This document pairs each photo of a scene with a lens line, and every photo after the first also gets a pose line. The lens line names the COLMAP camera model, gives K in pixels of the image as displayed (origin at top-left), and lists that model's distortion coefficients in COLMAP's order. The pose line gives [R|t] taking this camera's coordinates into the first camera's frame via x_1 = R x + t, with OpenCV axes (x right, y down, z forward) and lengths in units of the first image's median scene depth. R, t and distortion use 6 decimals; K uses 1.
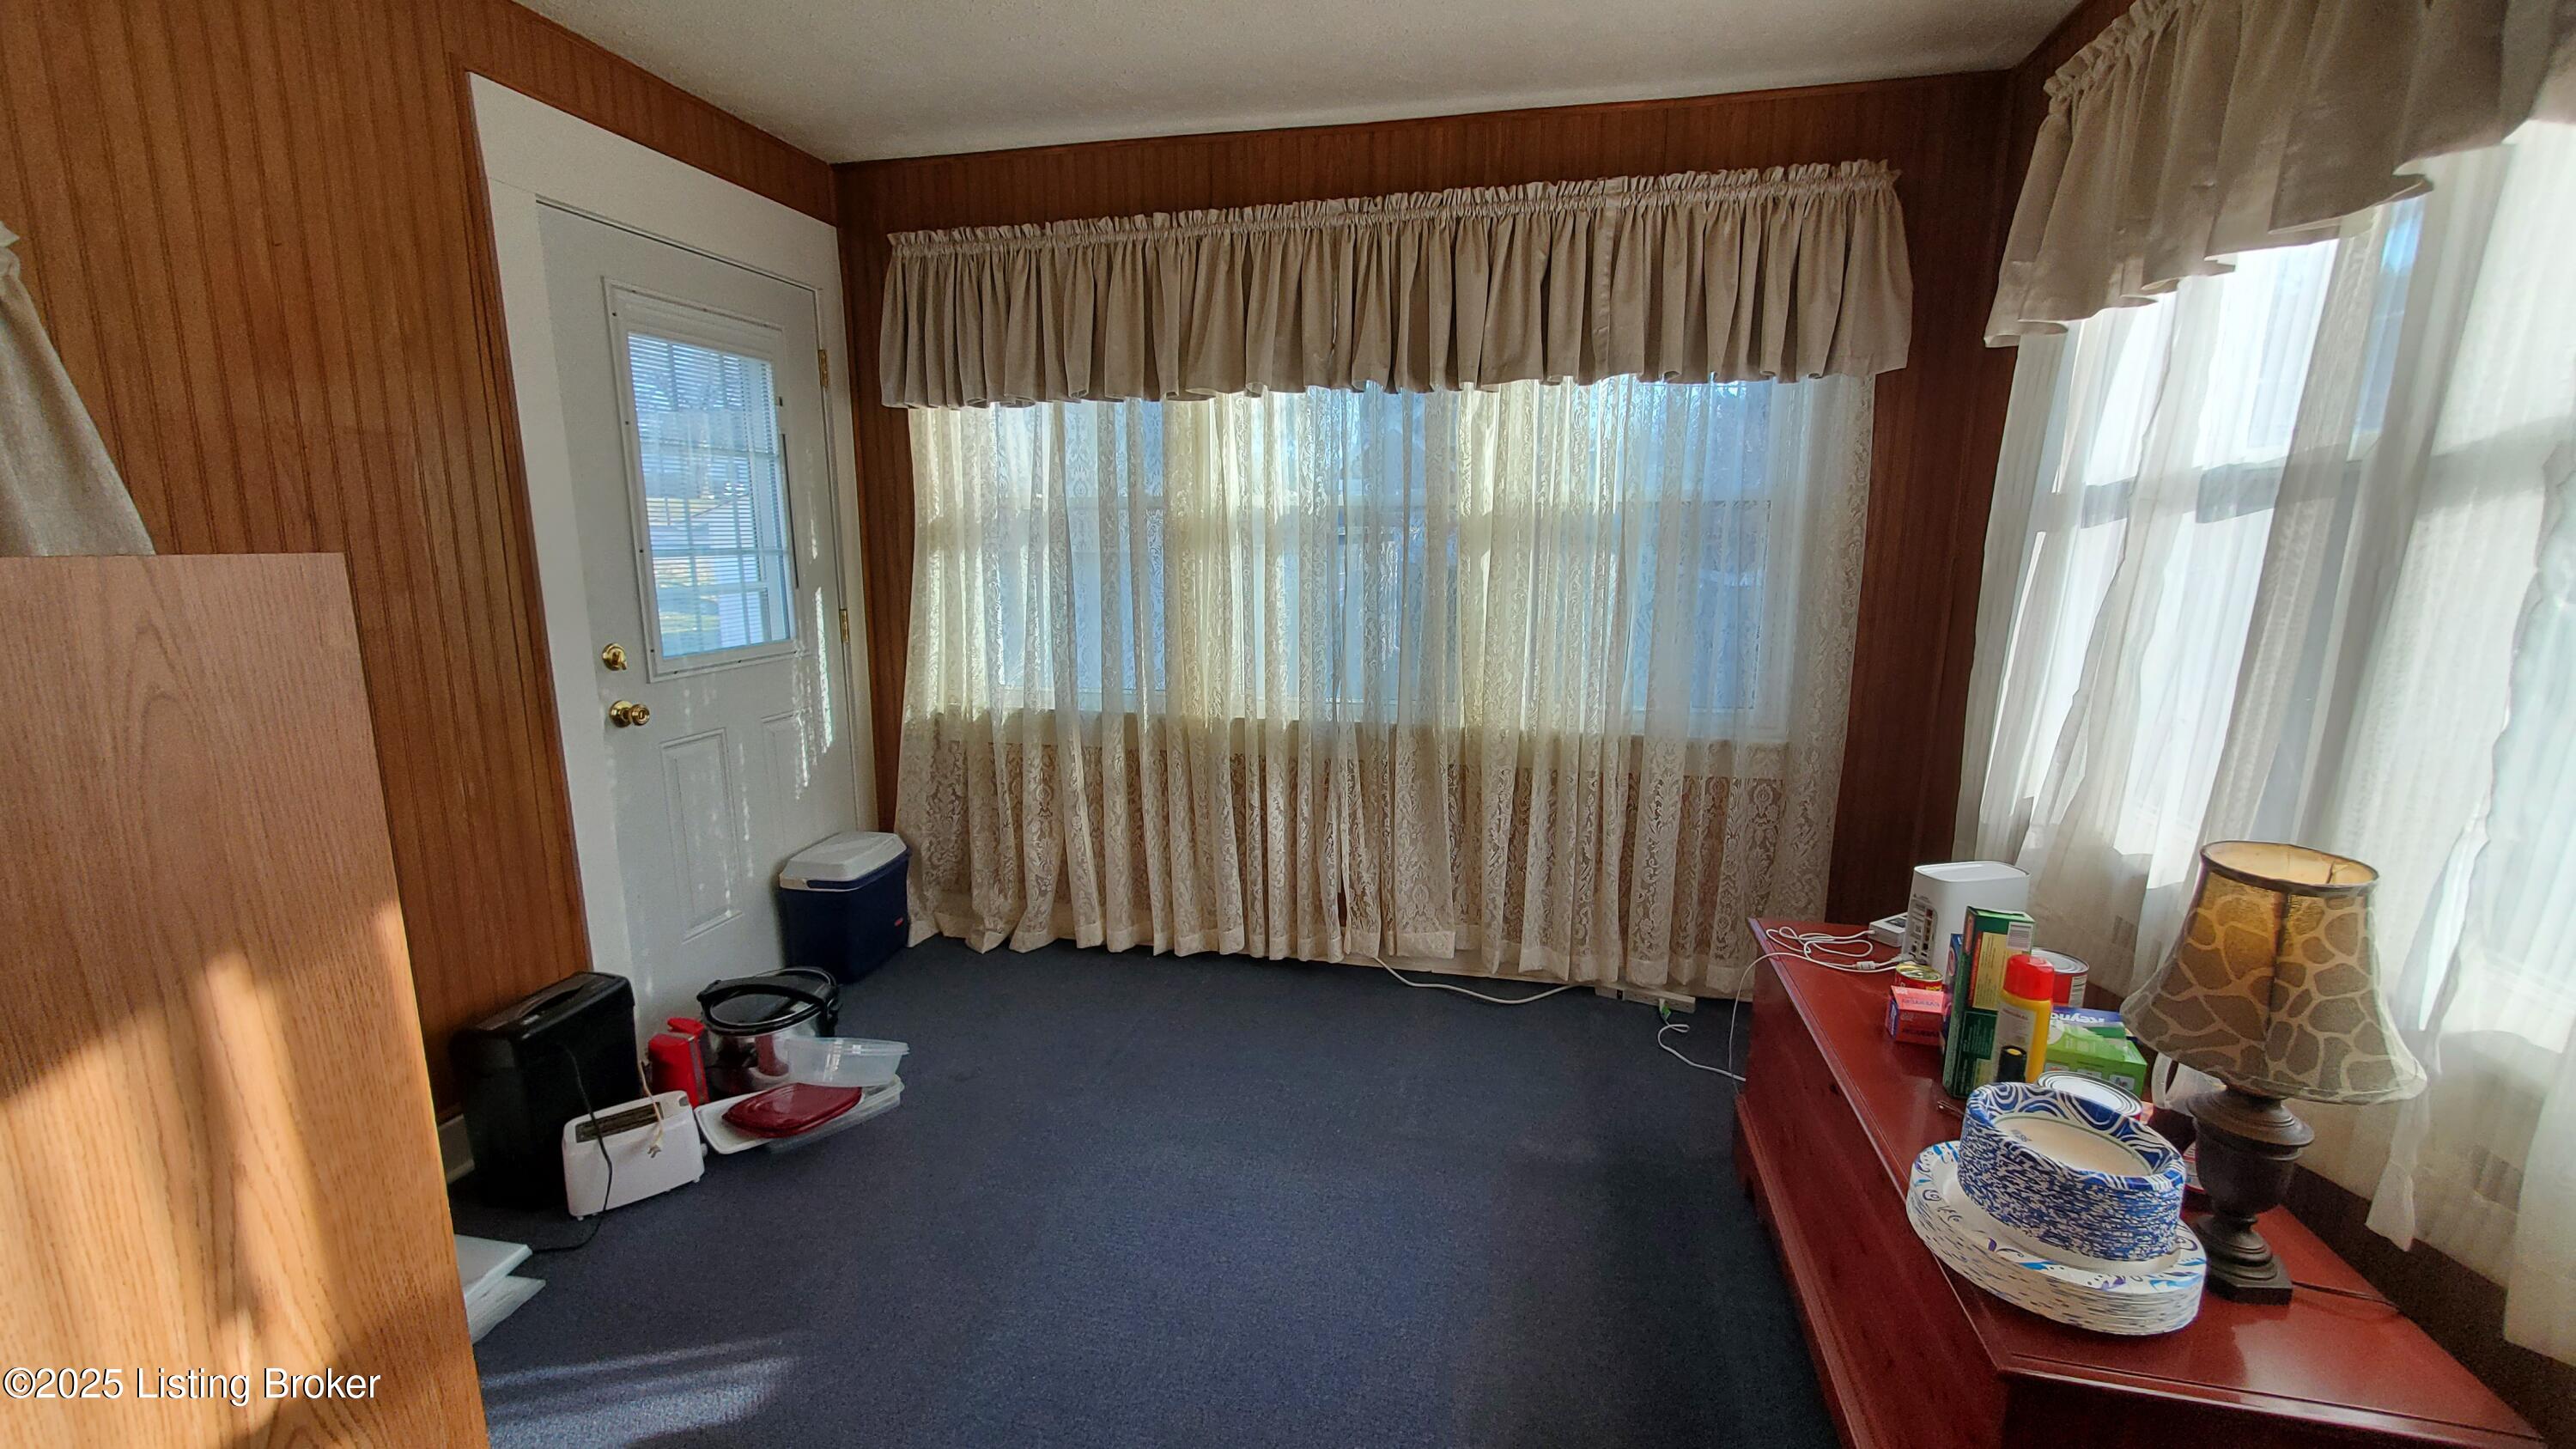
lens RADIAL K [[1018.2, 0, 1296.4], [0, 1018.2, 716.2], [0, 0, 1]] dist [-0.000145, -0.001259]
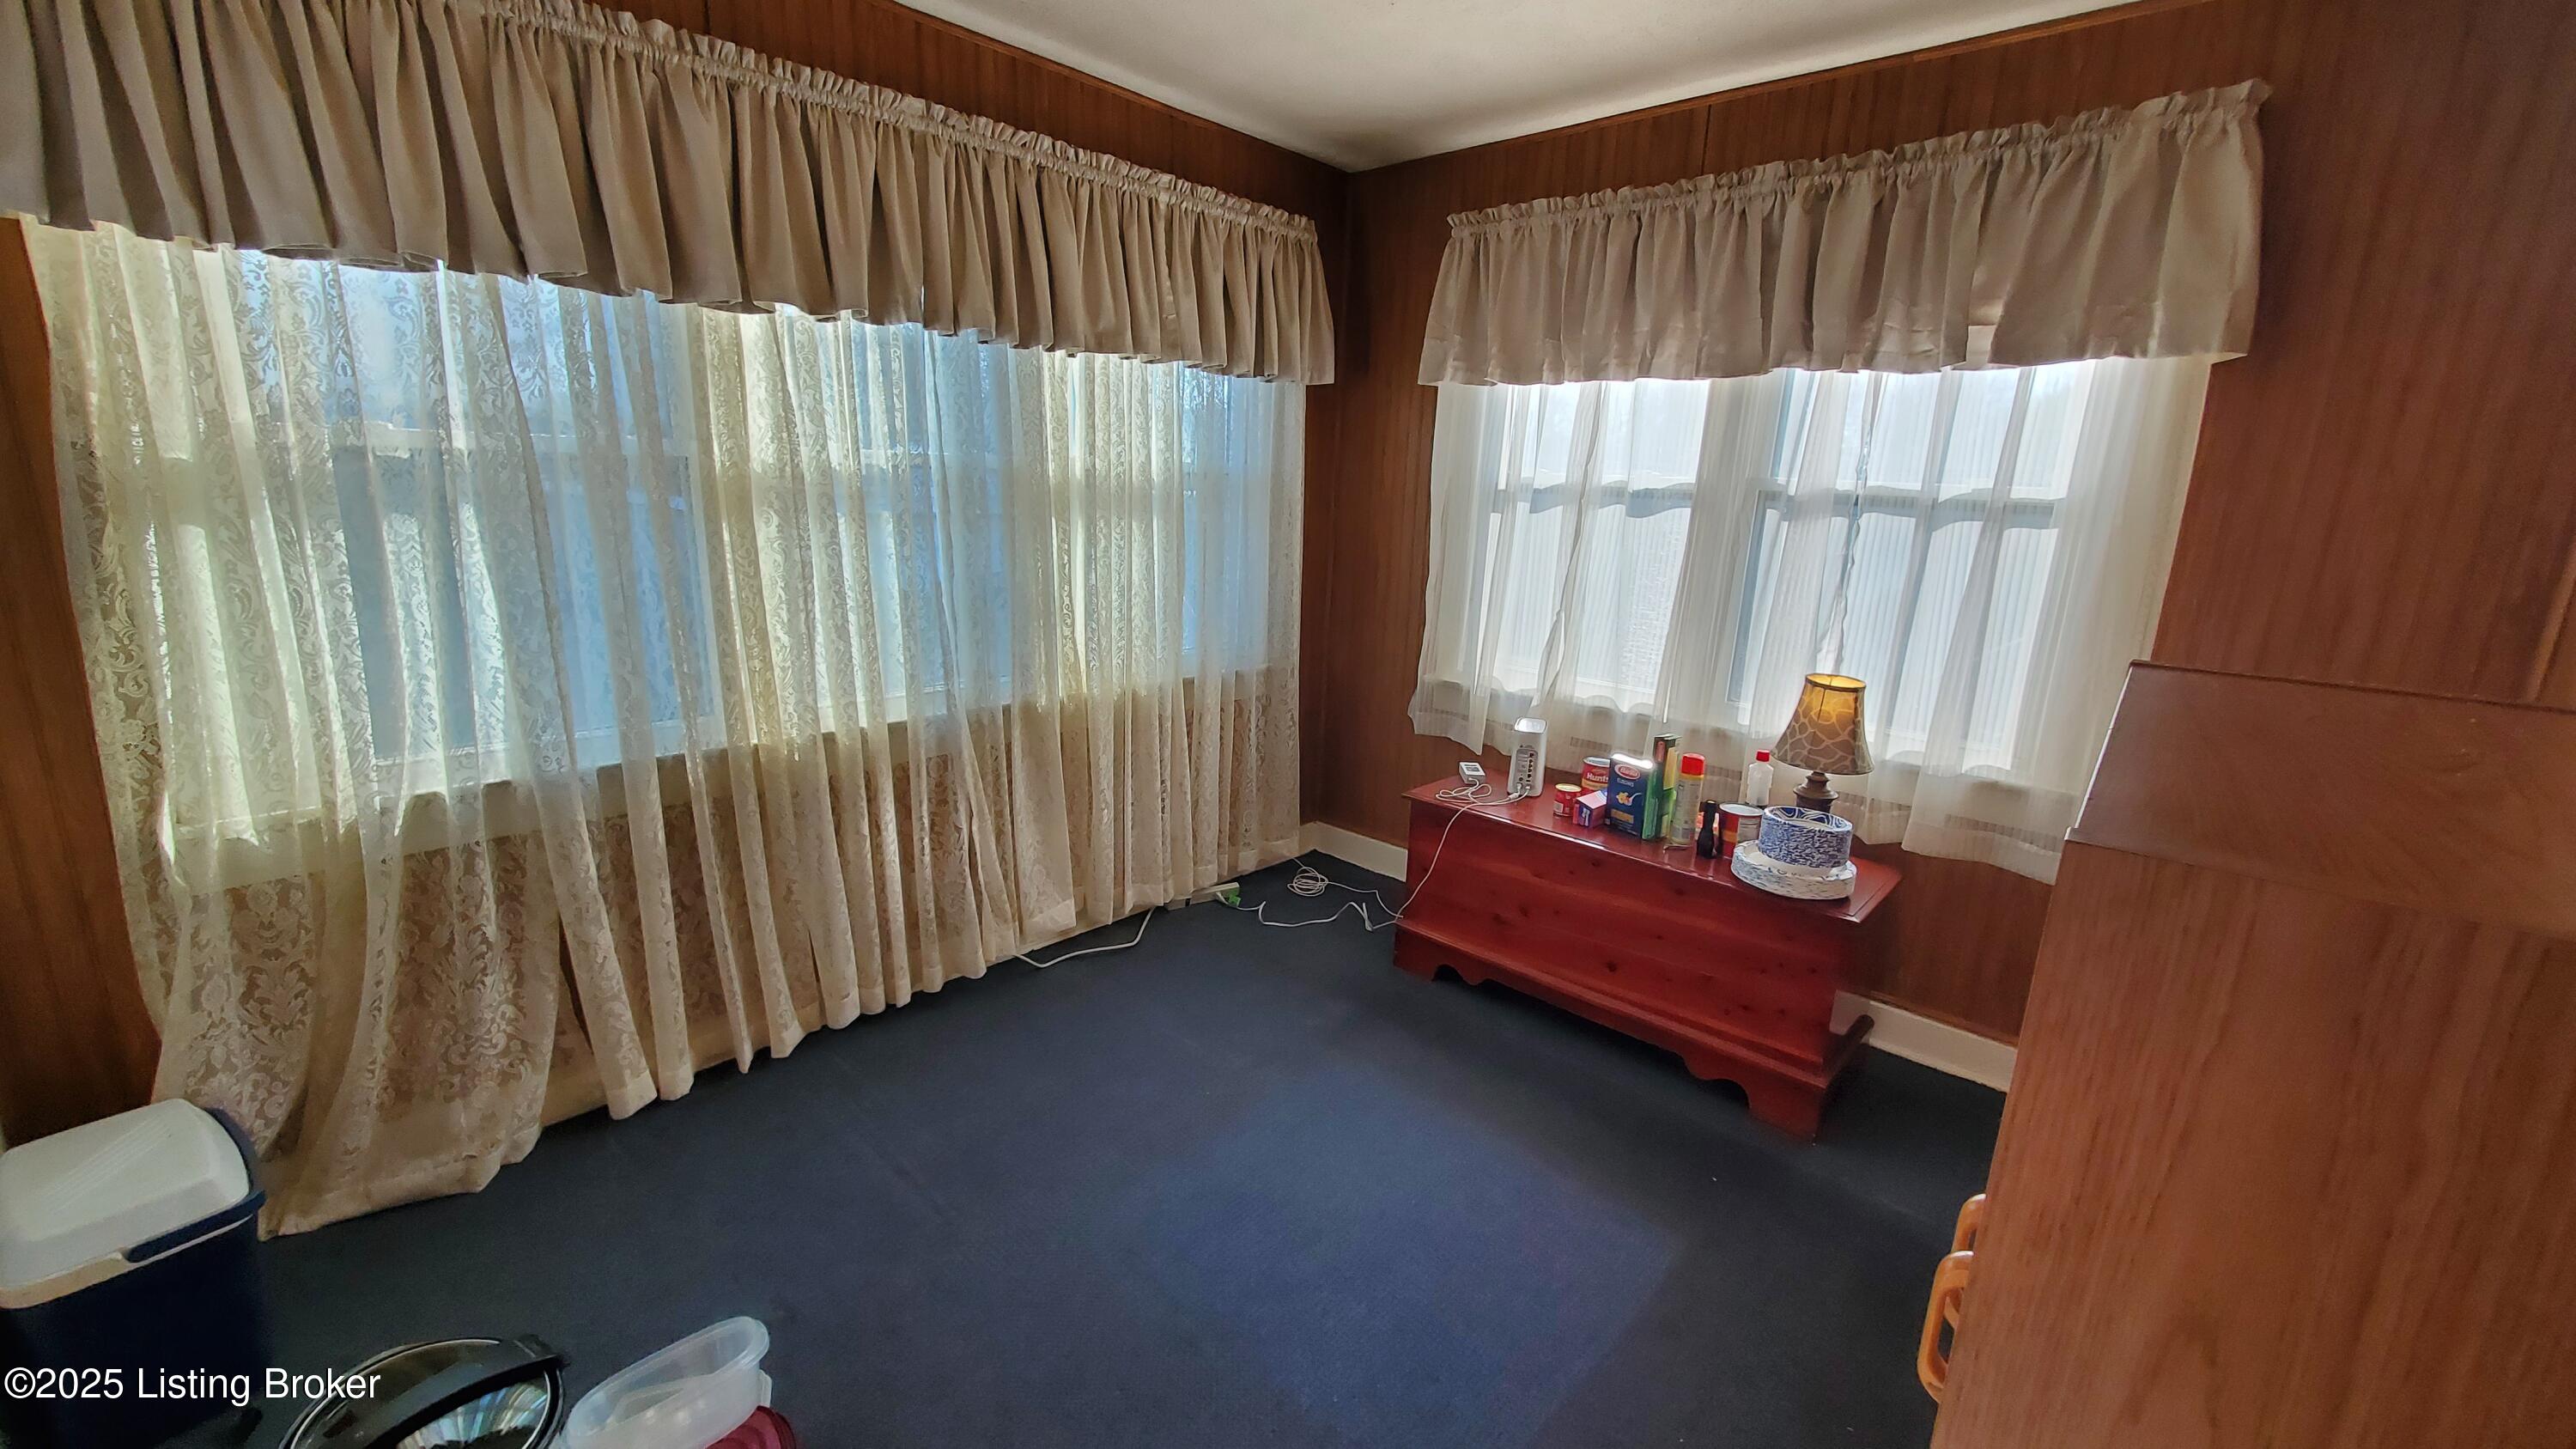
lens RADIAL K [[1022.0, 0, 1280.5], [0, 1022.0, 732.4], [0, 0, 1]] dist [-0.005605, 0.000399]
pose [[0.499797, -0.197125, 0.843412, -0.601551], [0.115326, 0.980232, 0.160763, -0.095351], [-0.858430, 0.016919, 0.512651, 0.315627]]
